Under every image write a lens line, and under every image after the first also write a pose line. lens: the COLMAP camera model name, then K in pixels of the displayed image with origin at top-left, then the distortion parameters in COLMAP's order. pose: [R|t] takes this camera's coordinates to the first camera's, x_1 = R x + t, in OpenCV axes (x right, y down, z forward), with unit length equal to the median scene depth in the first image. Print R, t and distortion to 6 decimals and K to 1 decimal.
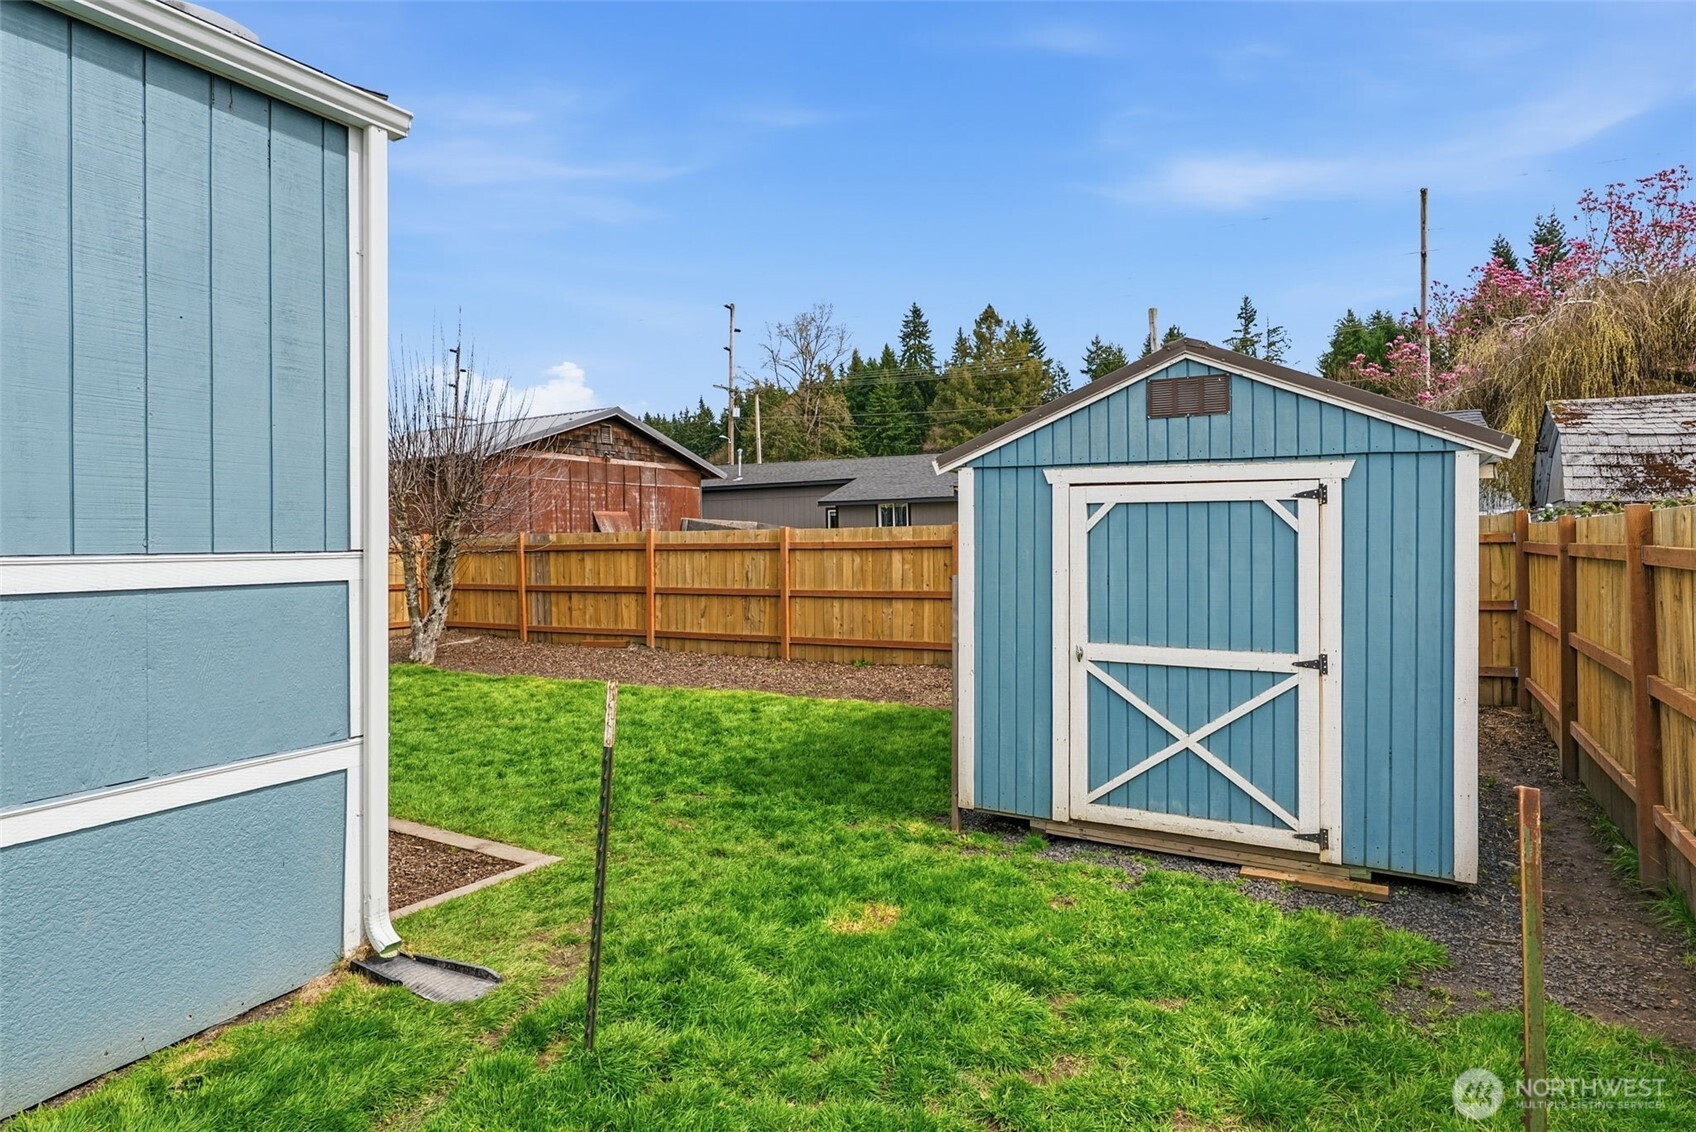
lens RADIAL K [[954.4, 0, 853.1], [0, 954.4, 546.9], [0, 0, 1]] dist [-0.002439, 0.000715]
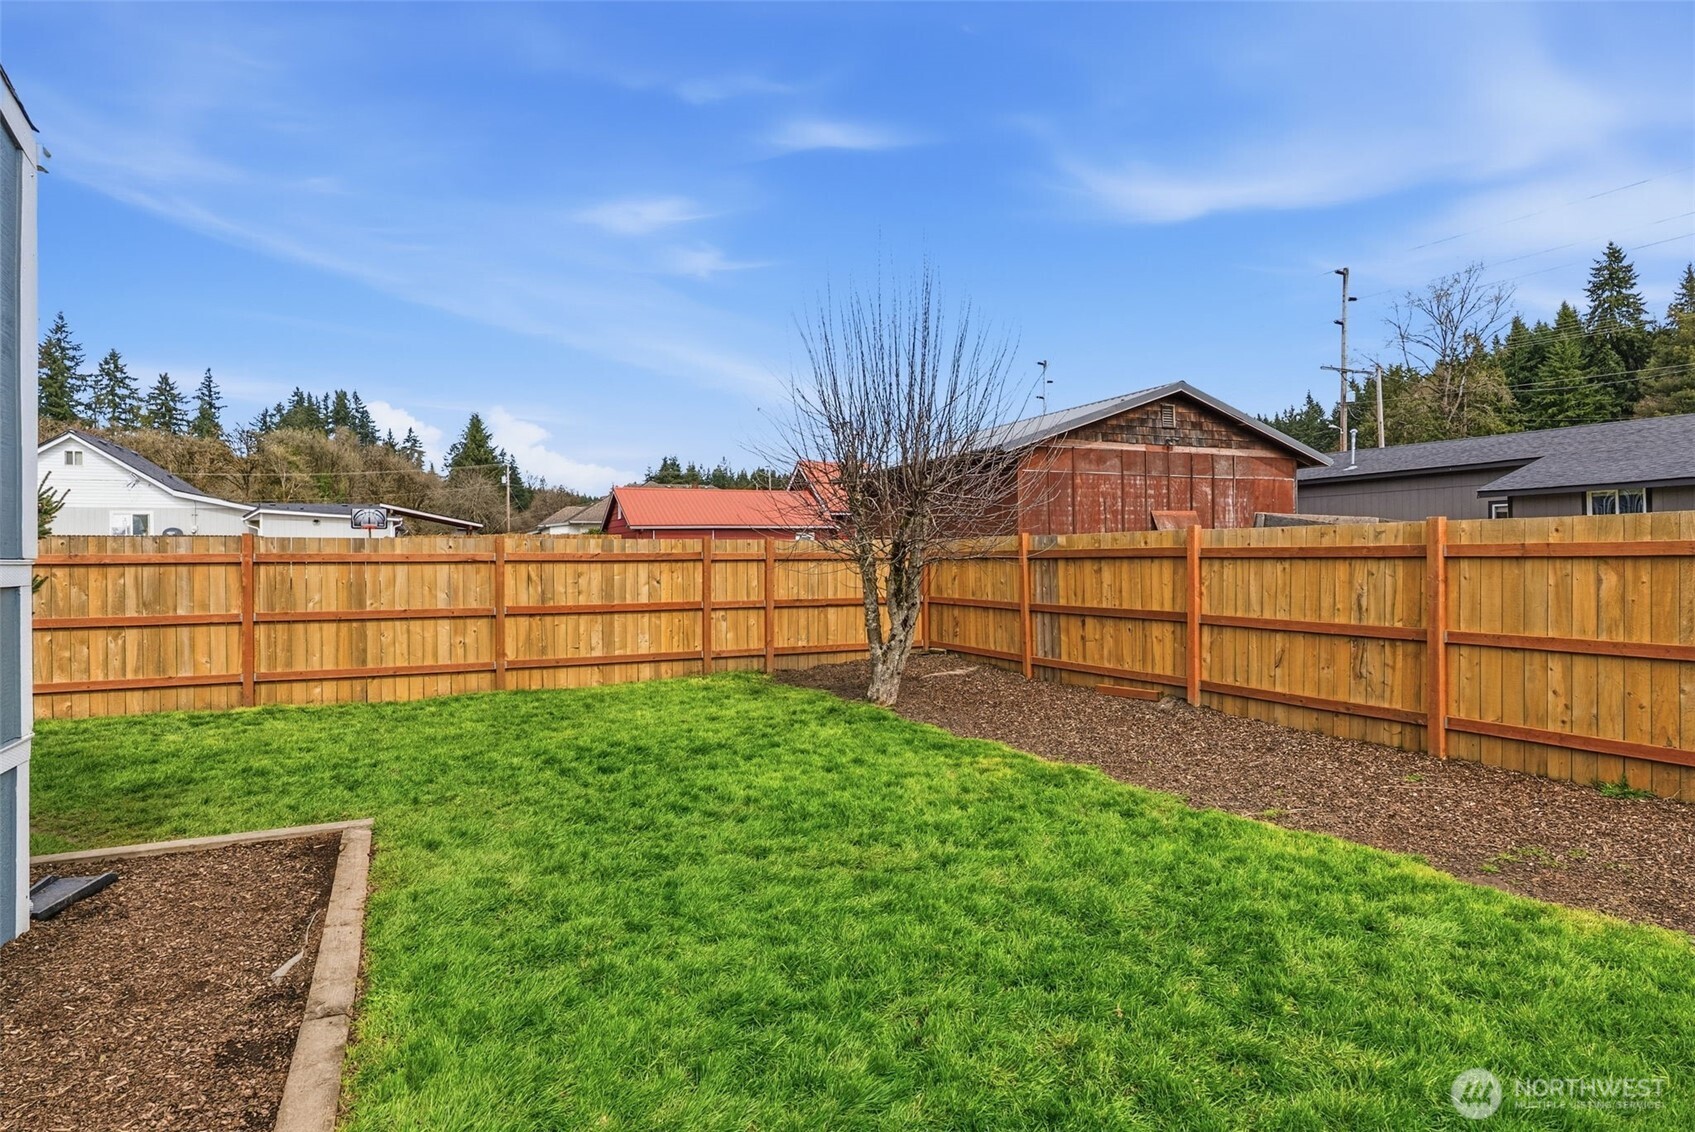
lens RADIAL K [[942.0, 0, 847.1], [0, 942.0, 555.7], [0, 0, 1]] dist [-0.004300, 0.000786]
pose [[0.817303, 0.004051, -0.576194, -0.031319], [-0.004085, 0.999991, 0.001236, 0.002120], [0.576194, 0.001344, 0.817312, 0.305684]]
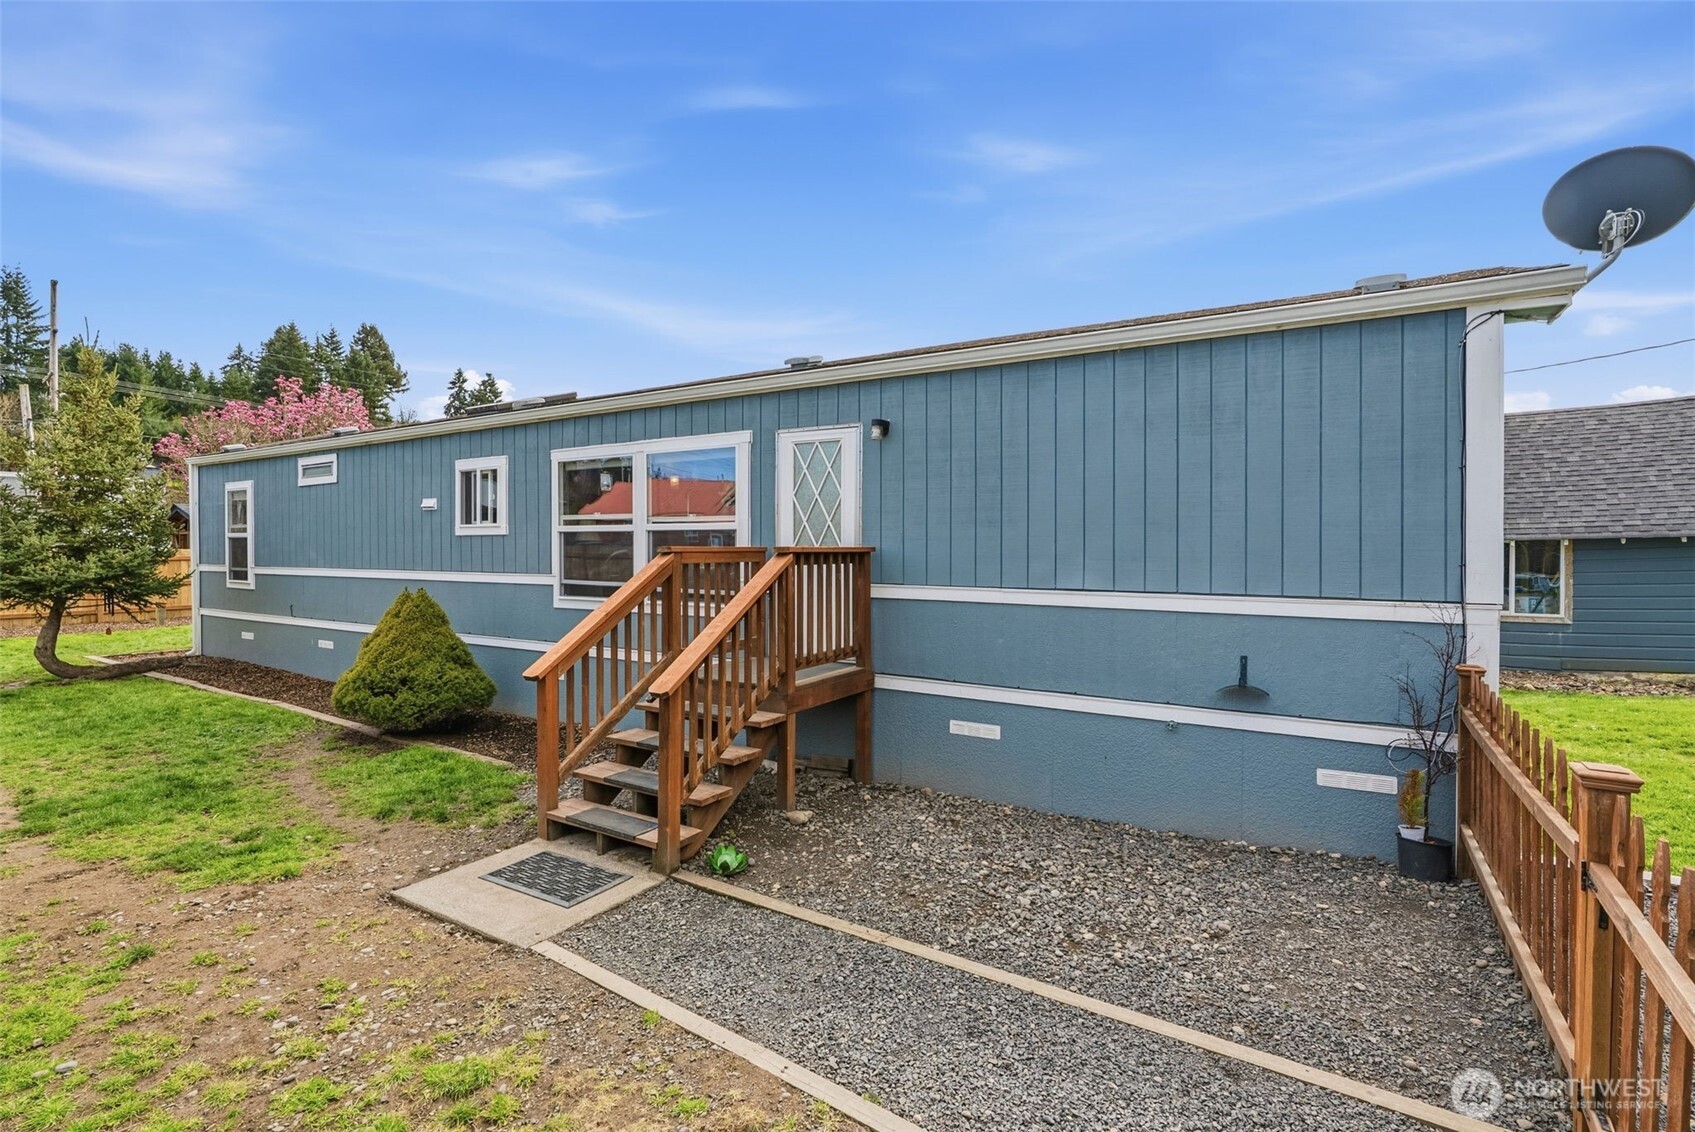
lens RADIAL K [[775.4, 0, 848.4], [0, 775.4, 557.1], [0, 0, 1]] dist [-0.013160, 0.004933]
pose [[0.050544, -0.002891, 0.998718, -1.215289], [0.002741, 0.999992, 0.002756, -0.003624], [-0.998718, 0.002598, 0.050552, -0.393565]]
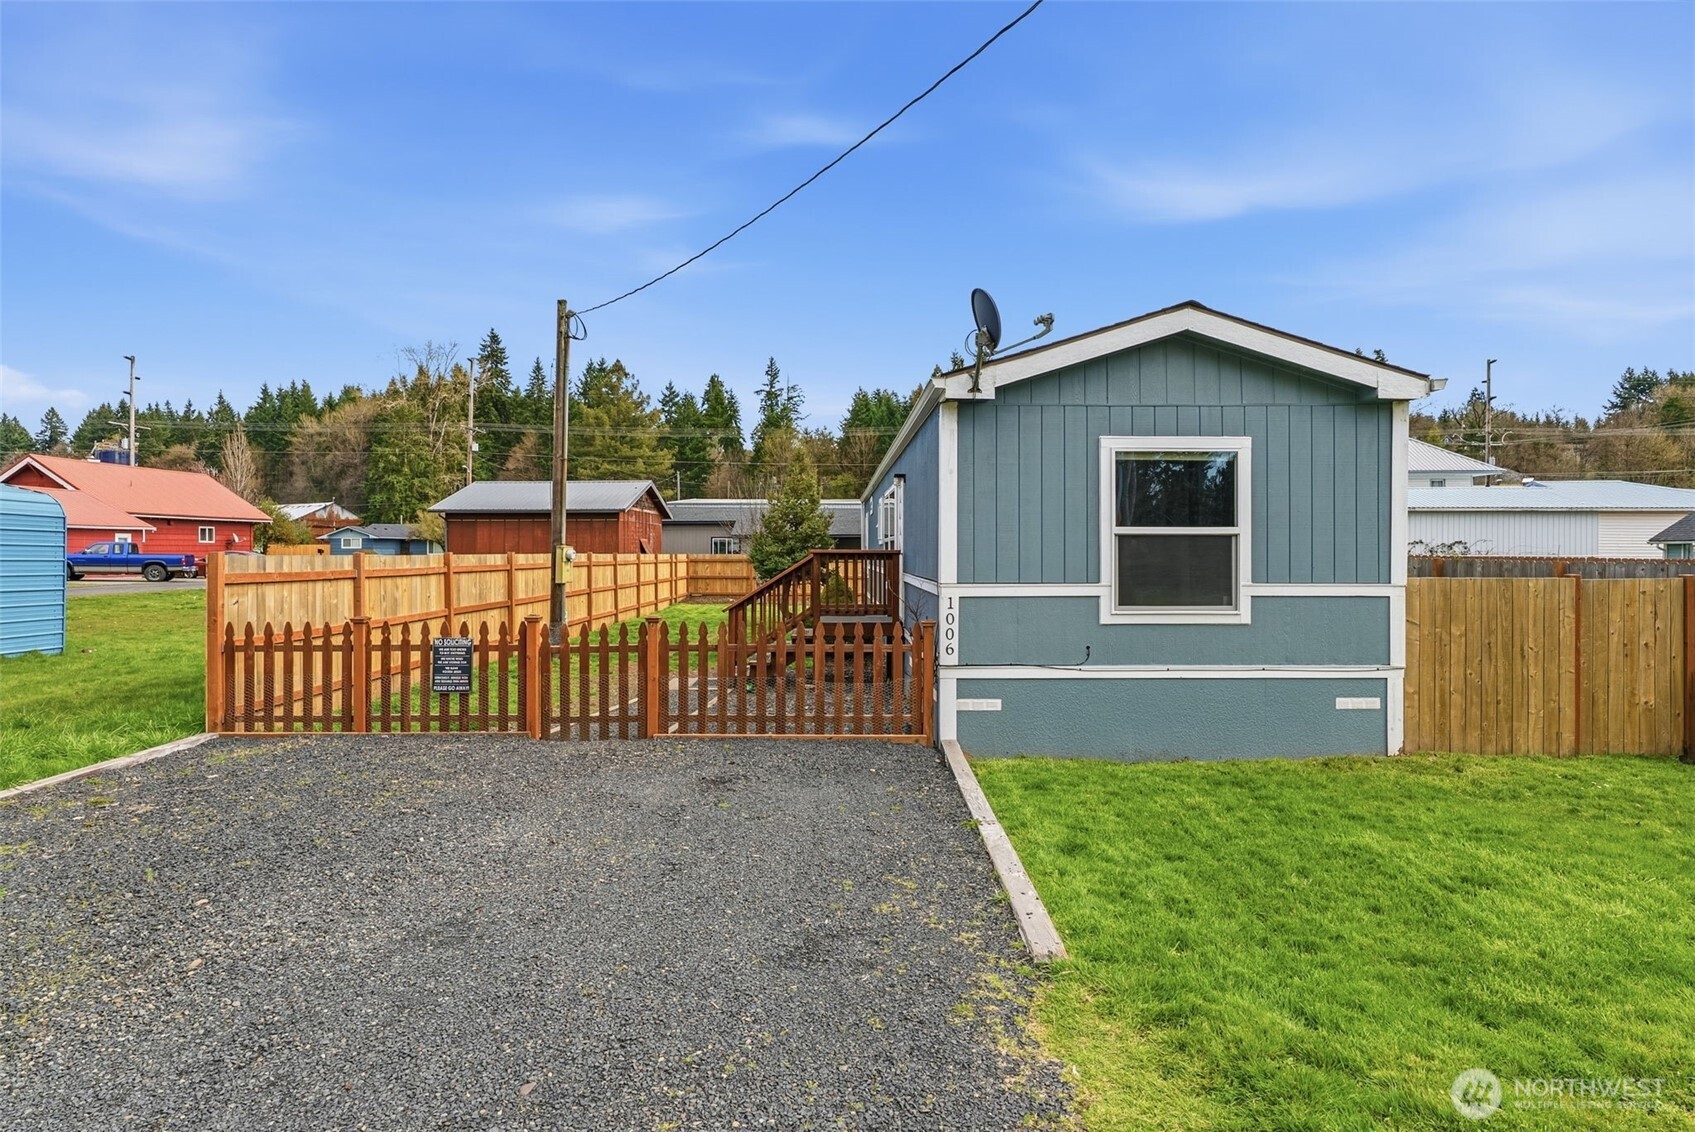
lens RADIAL K [[899.3, 0, 850.7], [0, 899.3, 548.8], [0, 0, 1]] dist [-0.005666, 0.000475]
pose [[0.870163, 0.015328, 0.492525, -1.229545], [-0.009423, 0.999851, -0.014468, 0.002886], [-0.492674, 0.007948, 0.870178, -1.060171]]
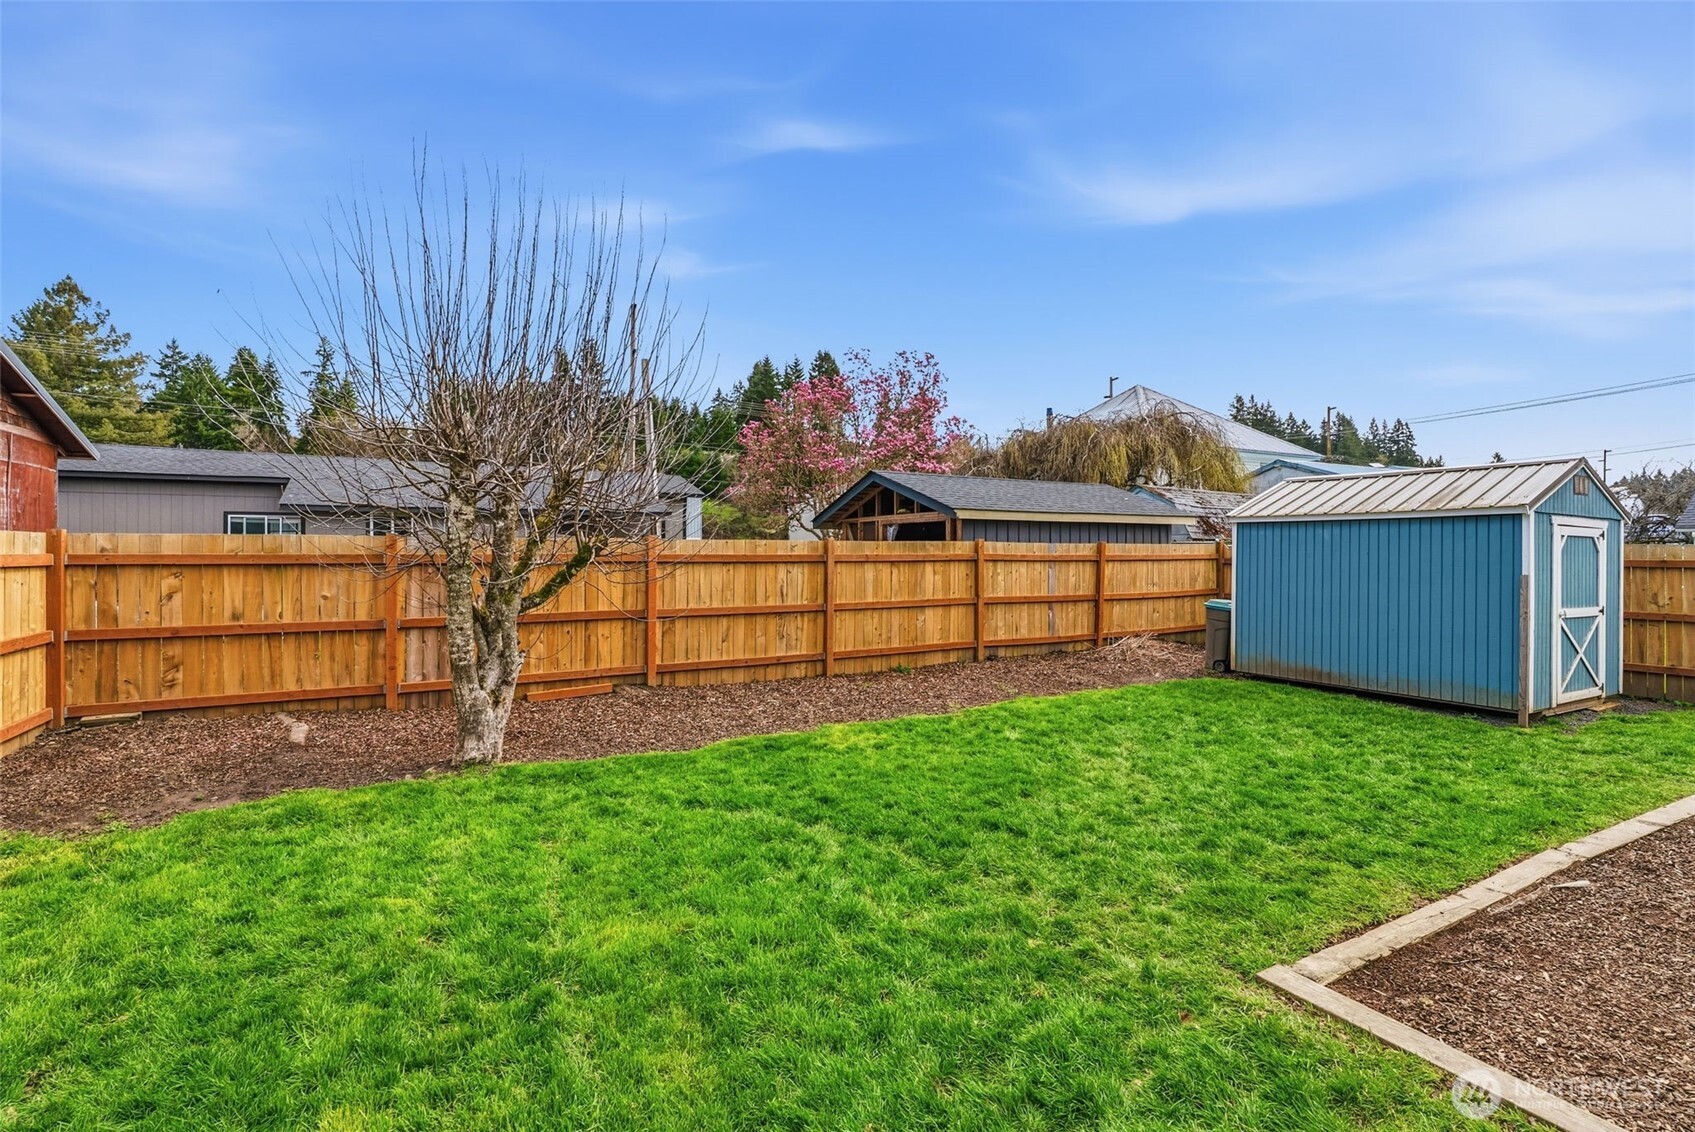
lens RADIAL K [[775.4, 0, 848.4], [0, 775.4, 557.1], [0, 0, 1]] dist [-0.013160, 0.004933]
pose [[0.516359, 0.008440, 0.856330, -0.618400], [-0.000167, 0.999952, -0.009755, 0.004724], [-0.856372, 0.004894, 0.516336, 0.493254]]
